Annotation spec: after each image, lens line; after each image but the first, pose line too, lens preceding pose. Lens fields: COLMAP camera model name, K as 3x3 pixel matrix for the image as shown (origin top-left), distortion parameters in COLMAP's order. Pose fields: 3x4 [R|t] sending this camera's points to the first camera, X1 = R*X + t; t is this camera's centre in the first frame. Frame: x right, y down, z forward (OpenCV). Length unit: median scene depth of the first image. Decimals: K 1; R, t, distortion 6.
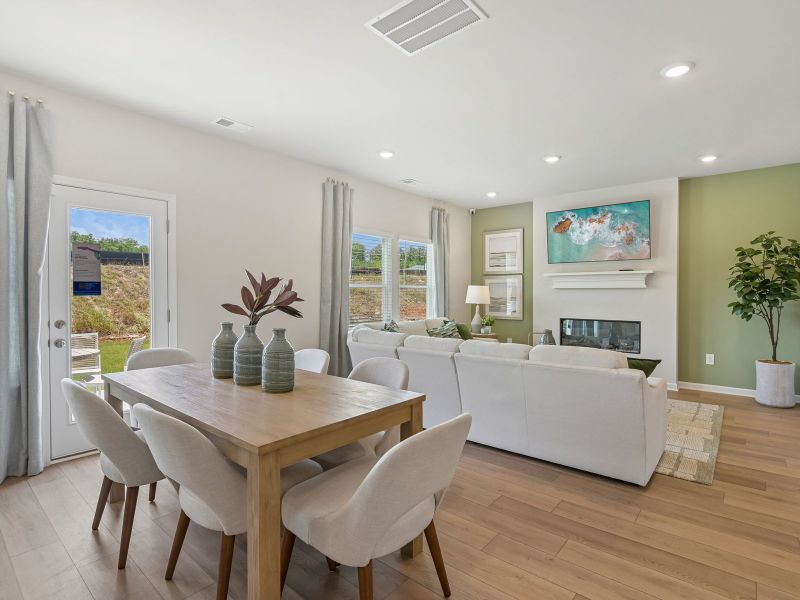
lens RADIAL K [[415.1, 0, 403.1], [0, 415.1, 297.2], [0, 0, 1]] dist [0.004601, -0.007467]
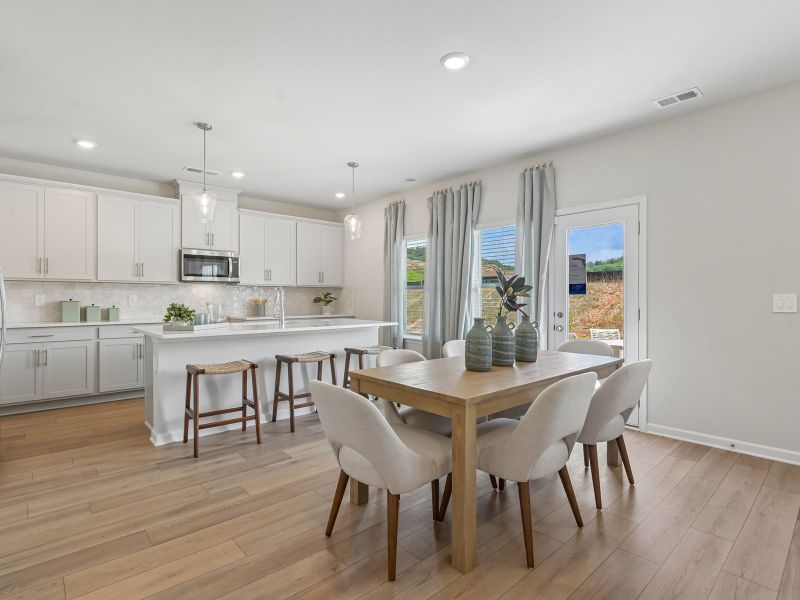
lens RADIAL K [[415.1, 0, 404.6], [0, 415.1, 296.0], [0, 0, 1]] dist [0.004601, -0.007467]
pose [[-0.138667, -0.006344, -0.990319, 0.386455], [-0.014521, 0.999885, -0.004372, 0.009226], [0.990233, 0.013775, -0.138743, 0.405952]]
